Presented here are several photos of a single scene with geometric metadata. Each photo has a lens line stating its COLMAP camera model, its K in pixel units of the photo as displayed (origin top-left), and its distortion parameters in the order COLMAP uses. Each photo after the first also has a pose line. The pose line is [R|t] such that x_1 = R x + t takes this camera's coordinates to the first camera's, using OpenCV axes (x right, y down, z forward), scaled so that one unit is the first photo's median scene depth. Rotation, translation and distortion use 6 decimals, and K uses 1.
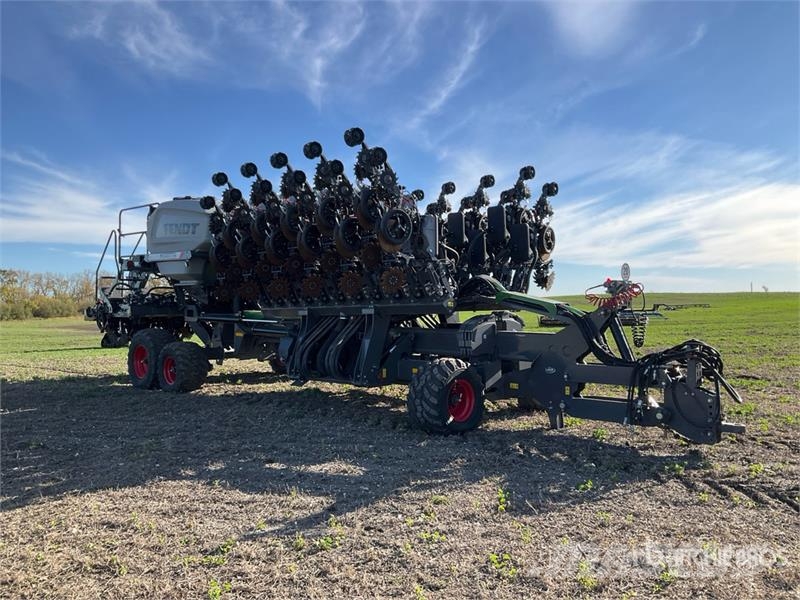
lens RADIAL K [[634.2, 0, 400.0], [0, 634.2, 300.0], [0, 0, 1]] dist [0.091582, -0.178923]
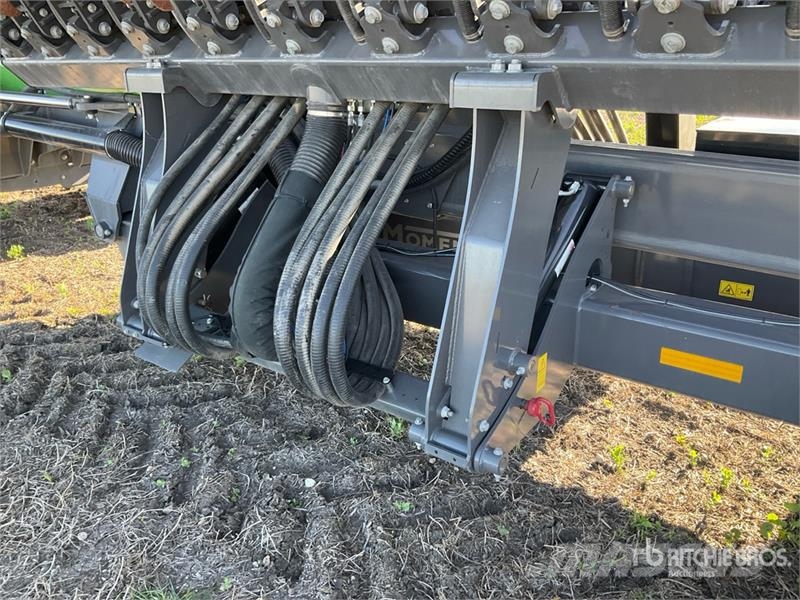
lens RADIAL K [[634.2, 0, 400.0], [0, 634.2, 300.0], [0, 0, 1]] dist [0.091582, -0.178923]
pose [[0.984098, -0.058772, 0.167624, -0.105820], [-0.009882, 0.924101, 0.382021, 0.002008], [-0.177354, -0.377602, 0.908825, 0.753012]]
